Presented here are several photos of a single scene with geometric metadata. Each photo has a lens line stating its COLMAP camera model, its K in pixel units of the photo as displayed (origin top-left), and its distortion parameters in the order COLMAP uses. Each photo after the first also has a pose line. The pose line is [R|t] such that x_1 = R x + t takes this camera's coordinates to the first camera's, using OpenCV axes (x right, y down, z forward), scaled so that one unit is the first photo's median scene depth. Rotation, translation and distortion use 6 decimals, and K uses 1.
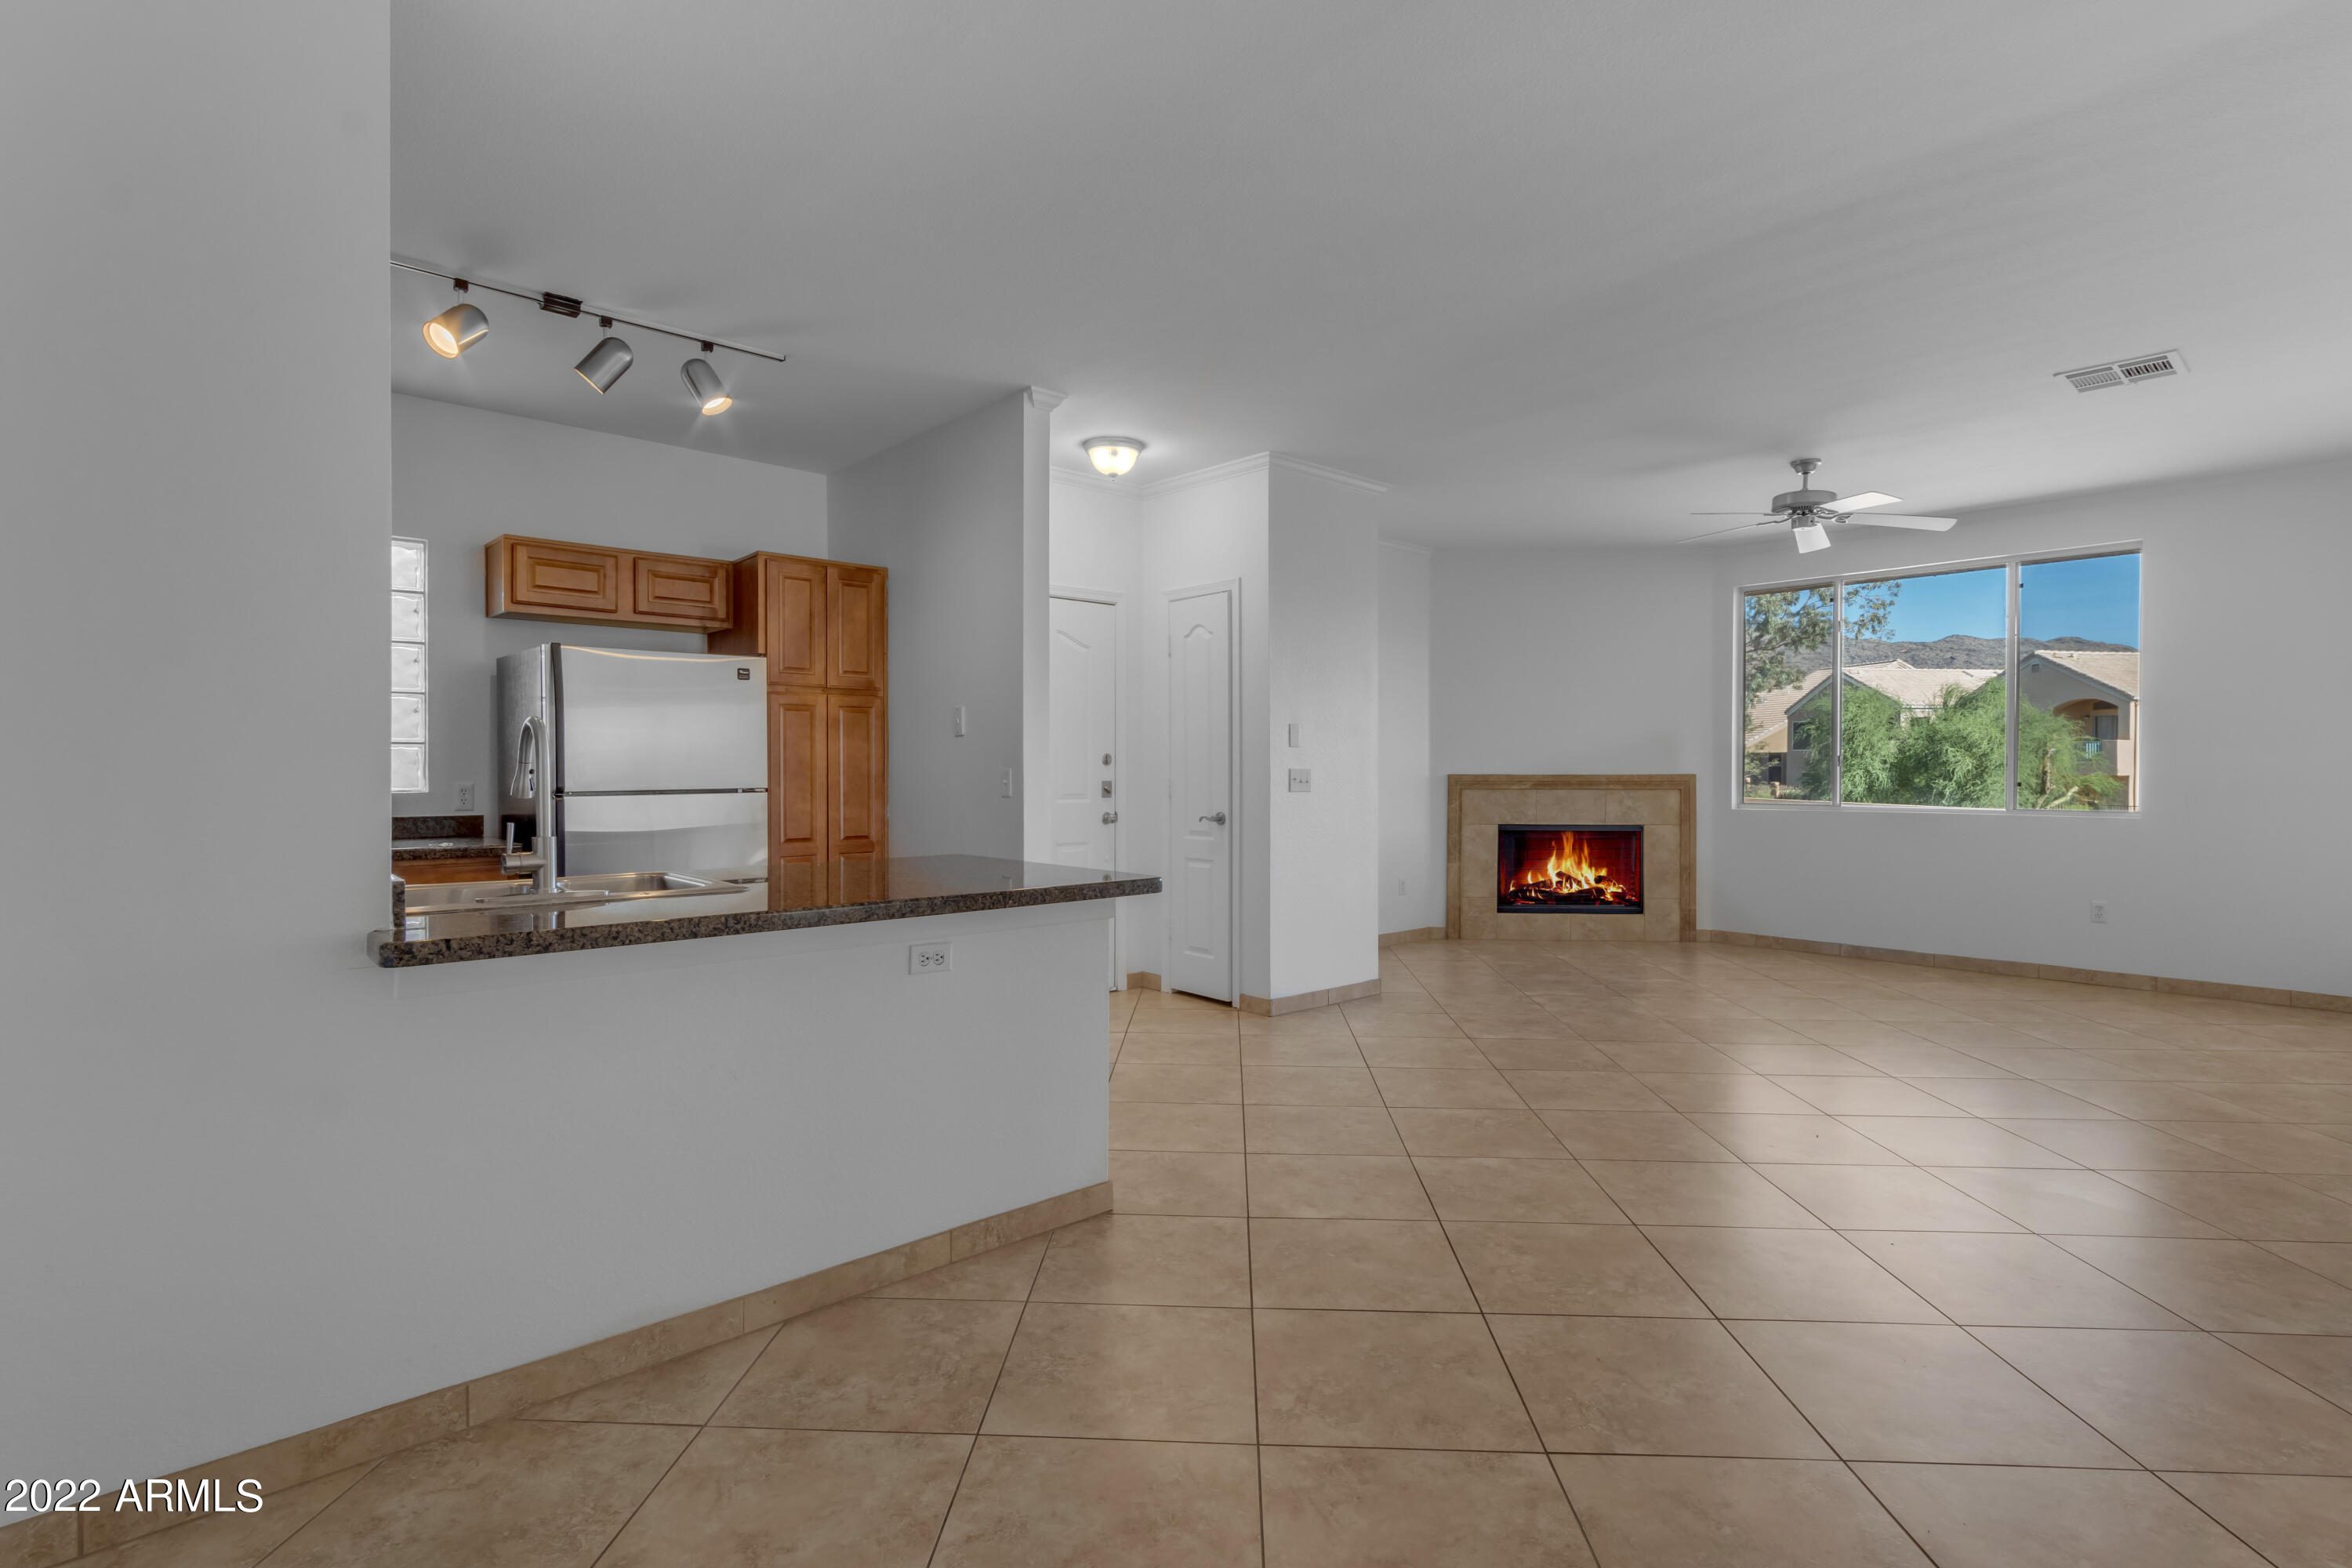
lens RADIAL K [[1135.2, 0, 1176.0], [0, 1135.2, 784.0], [0, 0, 1]] dist [0.001206, 0.000573]
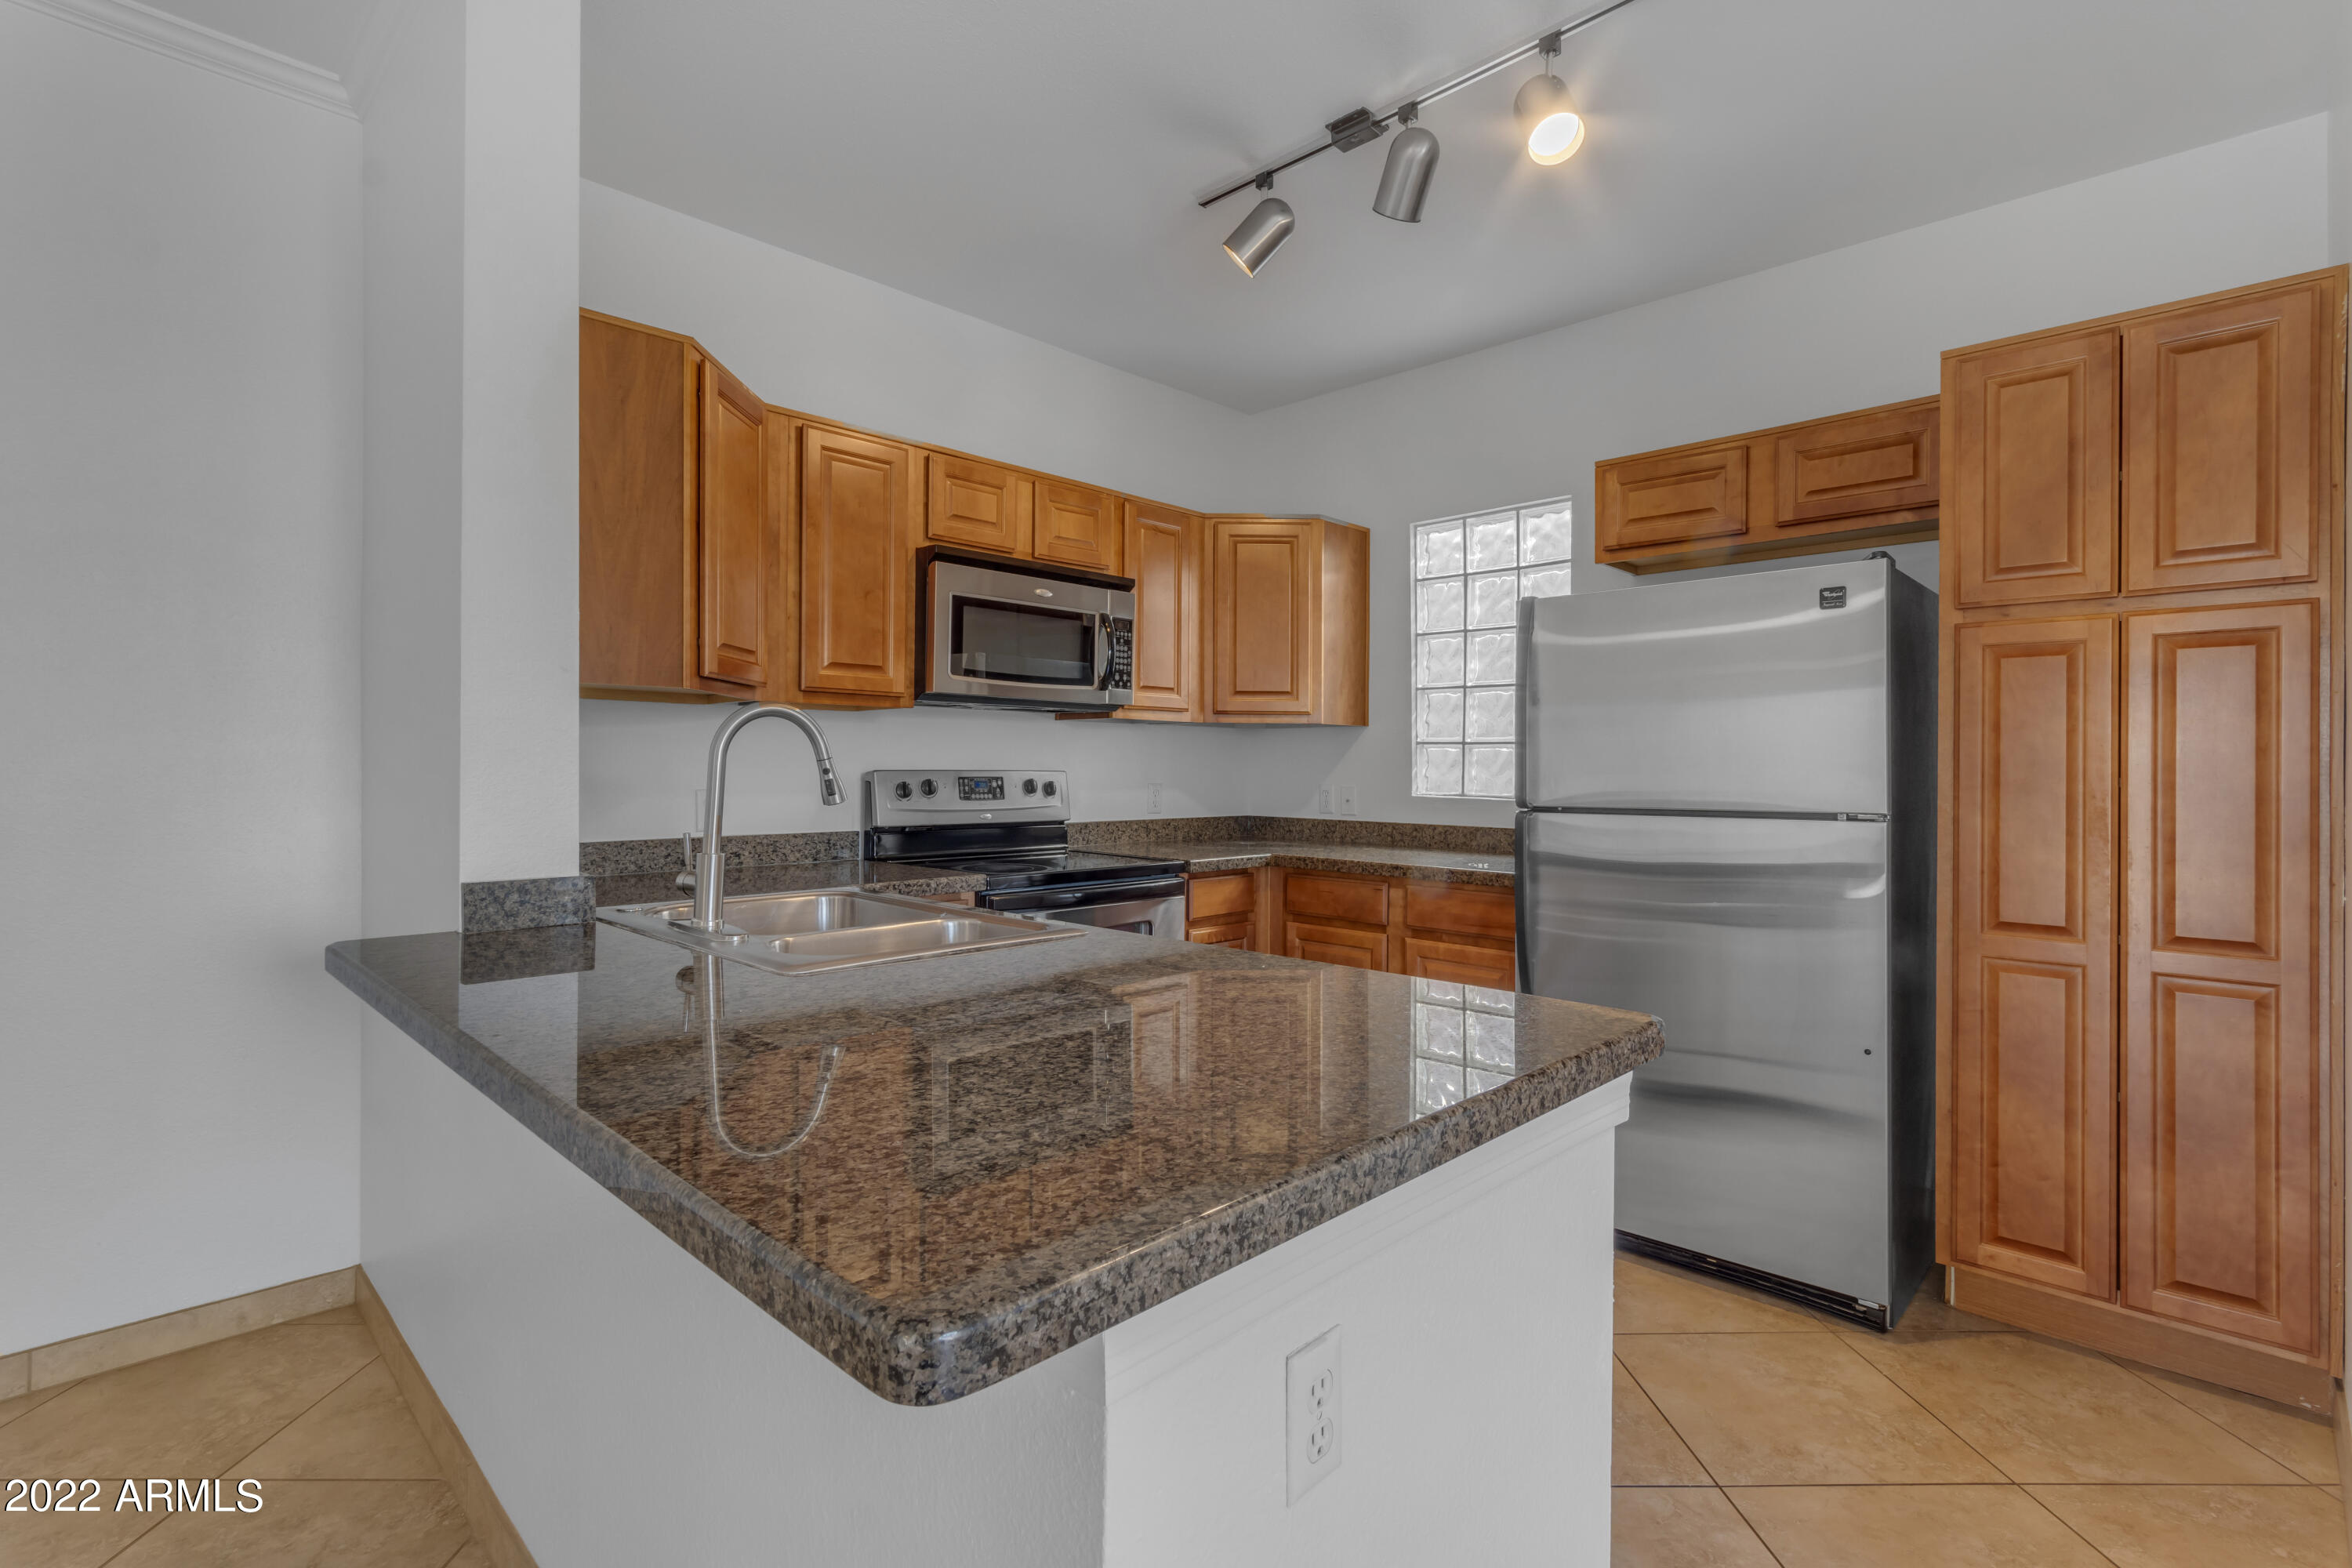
lens RADIAL K [[1094.4, 0, 1170.1], [0, 1094.4, 762.3], [0, 0, 1]] dist [0.003288, 0.000006]
pose [[0.050550, -0.005398, -0.998707, 0.095637], [-0.021572, 0.999746, -0.006495, -0.008155], [0.998489, 0.021872, 0.050421, 0.553935]]
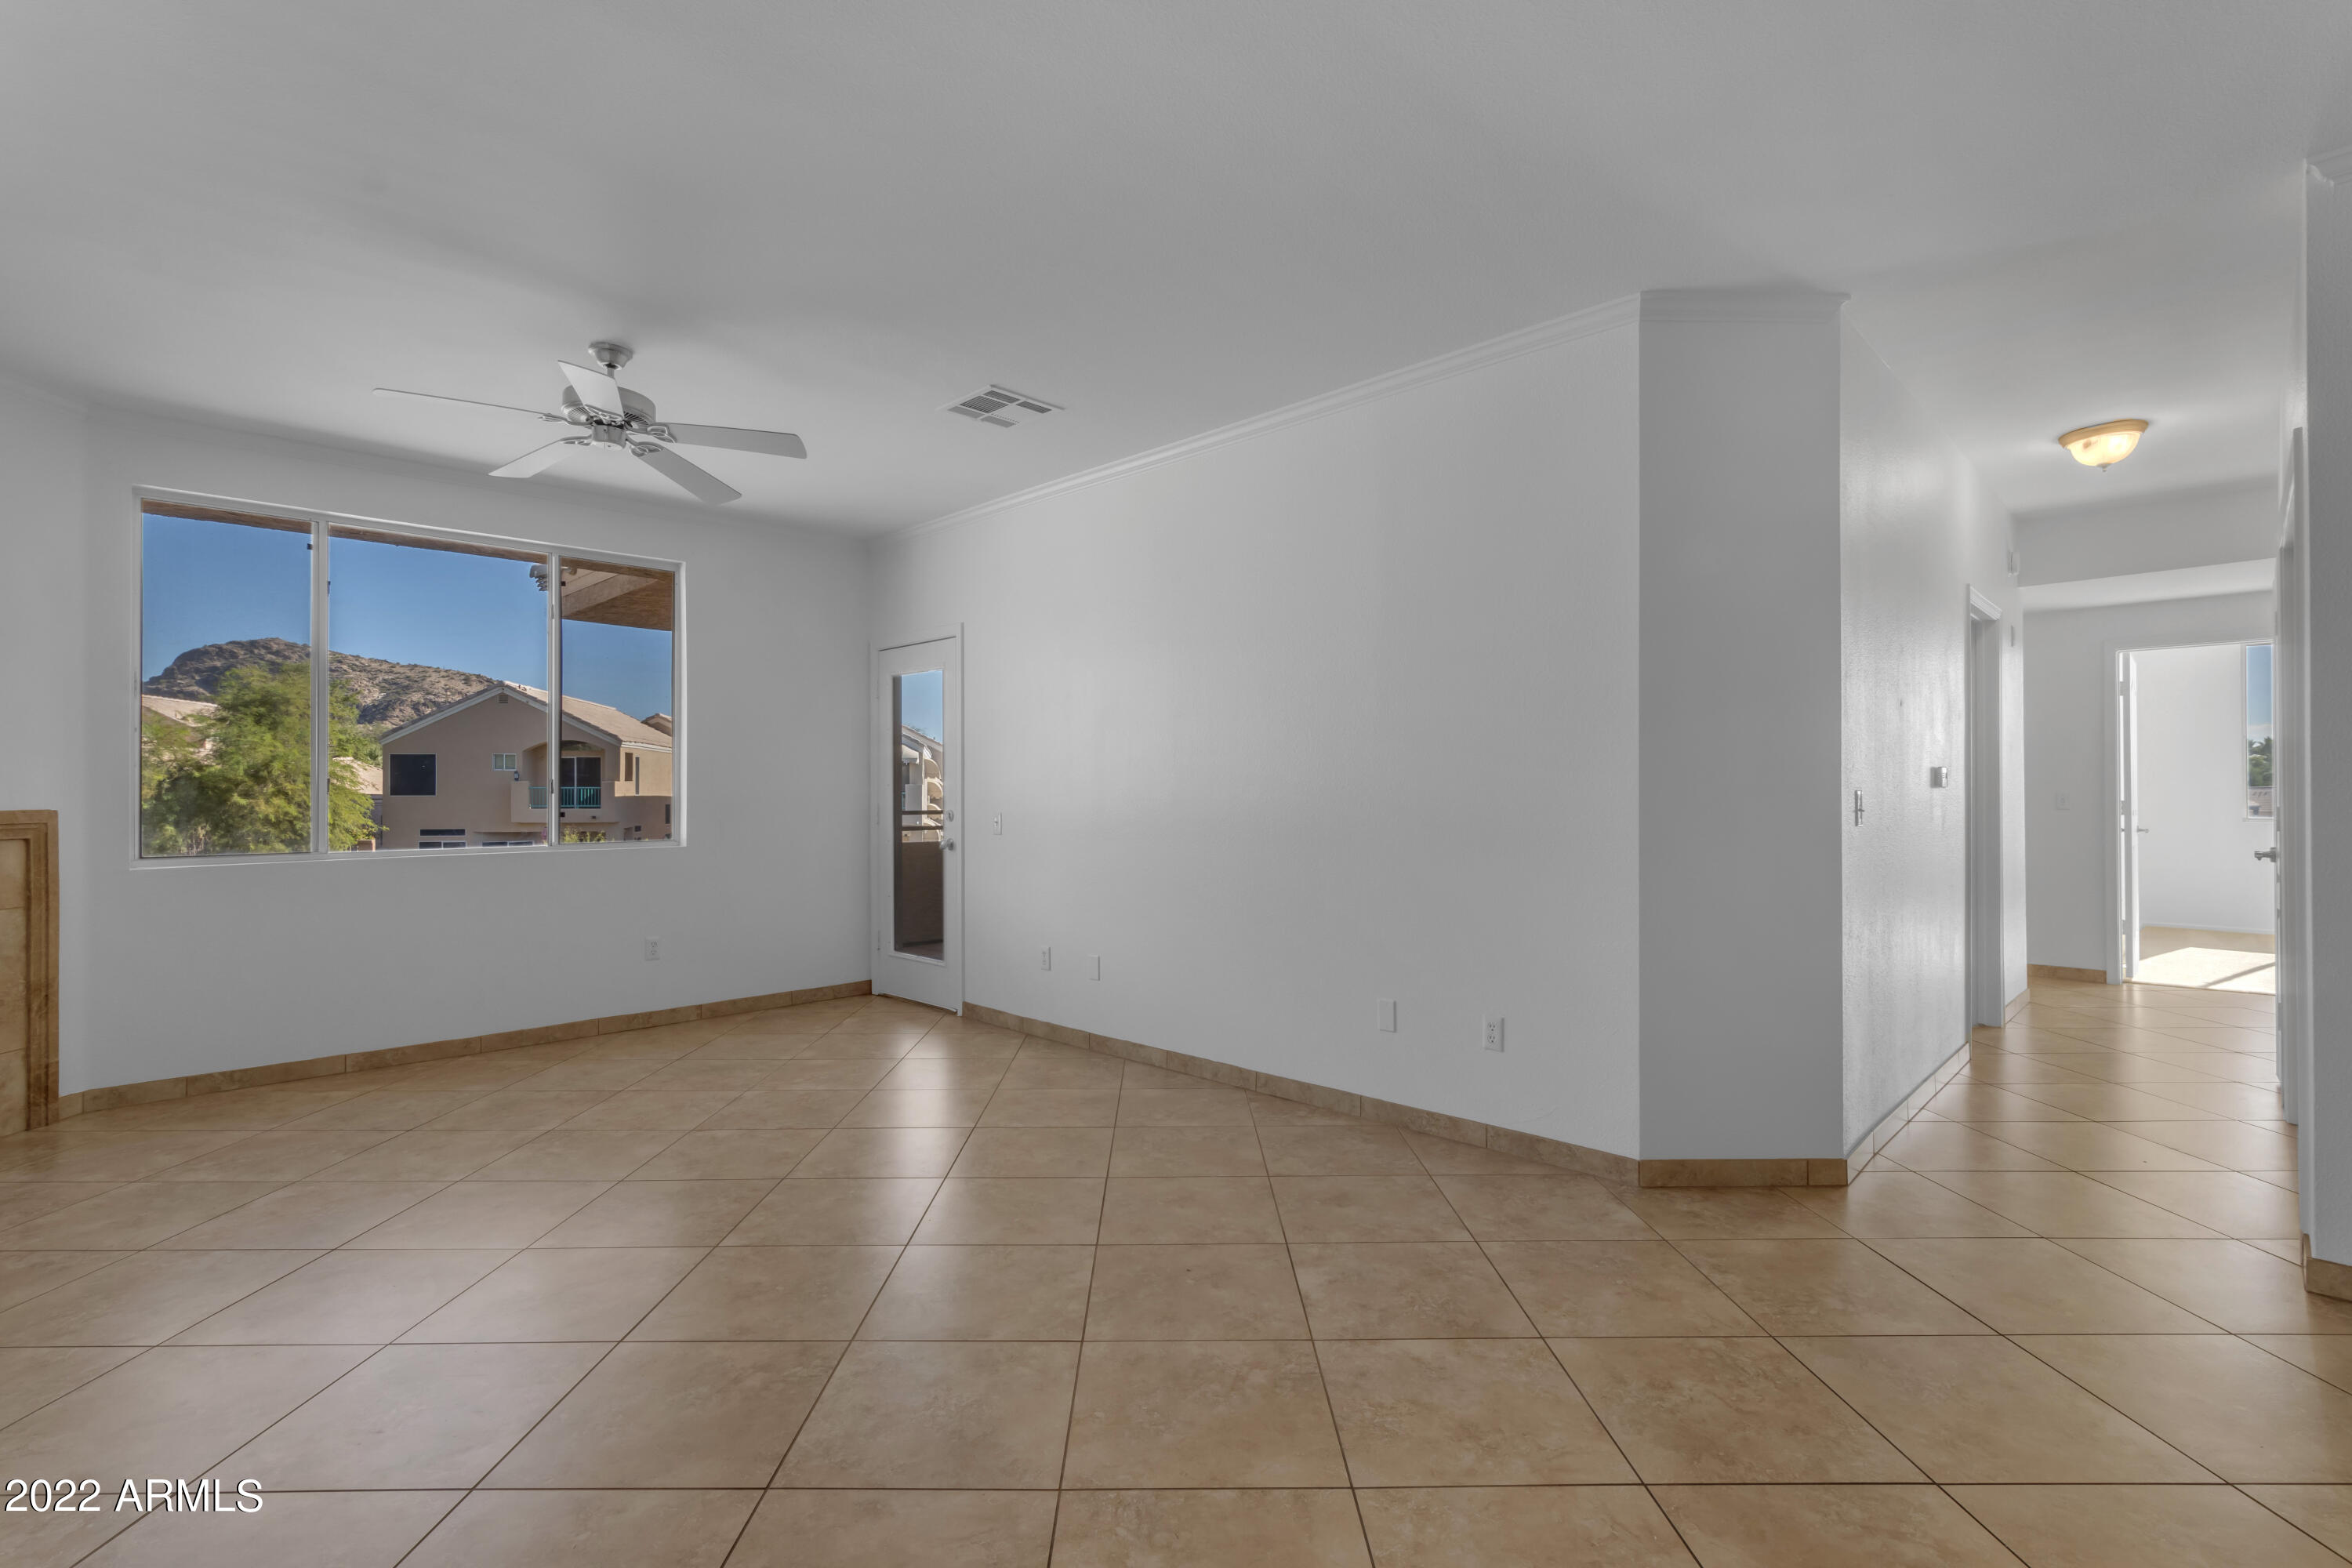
lens RADIAL K [[1079.4, 0, 1169.1], [0, 1079.4, 786.4], [0, 0, 1]] dist [0.001171, 0.000700]
pose [[-0.049925, 0.005082, 0.998740, -0.114146], [0.019072, 0.999810, -0.004134, -0.010881], [-0.998571, 0.018842, -0.050012, 0.701710]]
